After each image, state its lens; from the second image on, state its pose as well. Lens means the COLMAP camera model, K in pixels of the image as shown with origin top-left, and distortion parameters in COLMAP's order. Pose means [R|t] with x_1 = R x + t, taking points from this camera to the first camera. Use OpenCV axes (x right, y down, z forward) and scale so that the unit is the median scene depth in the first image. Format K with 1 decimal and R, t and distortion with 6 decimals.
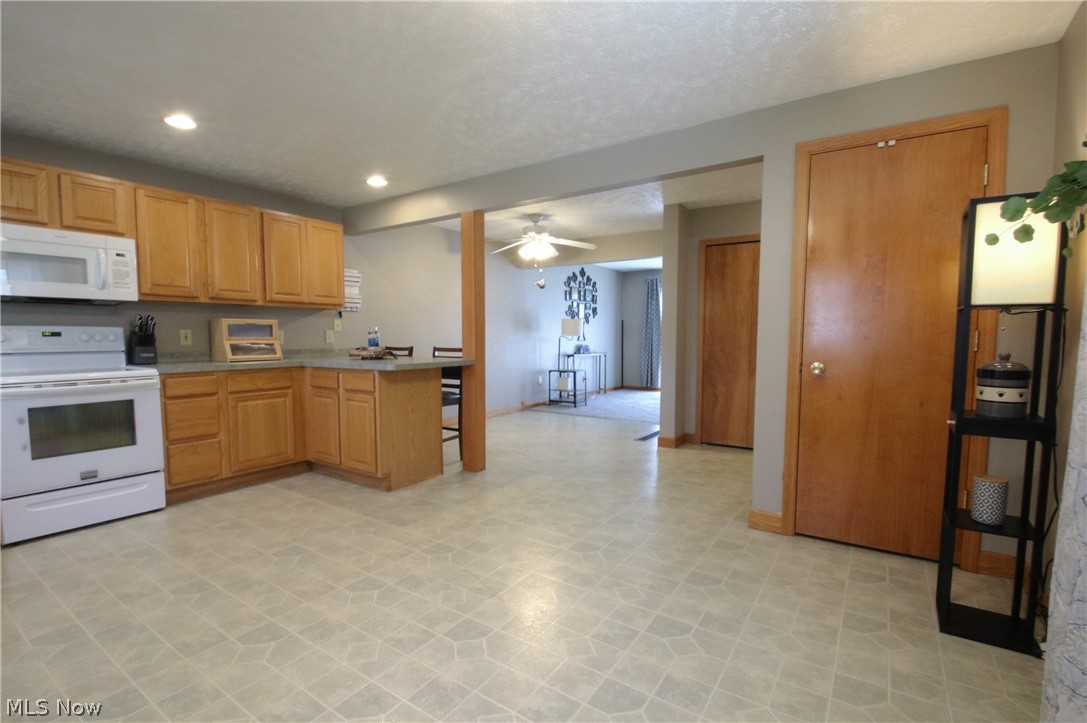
lens RADIAL K [[501.6, 0, 531.0], [0, 501.6, 373.0], [0, 0, 1]] dist [0.012189, -0.017018]
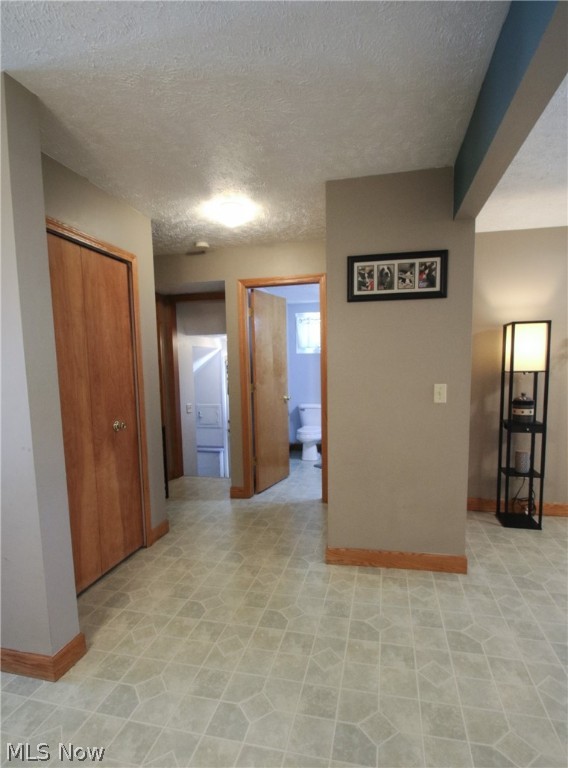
lens RADIAL K [[401.2, 0, 294.6], [0, 401.2, 404.7], [0, 0, 1]] dist [0.000889, 0.000170]
pose [[-0.369976, -0.085514, 0.925098, -0.150688], [0.086076, 0.988317, 0.125782, -0.150667], [-0.925045, 0.126165, -0.358292, 1.317138]]
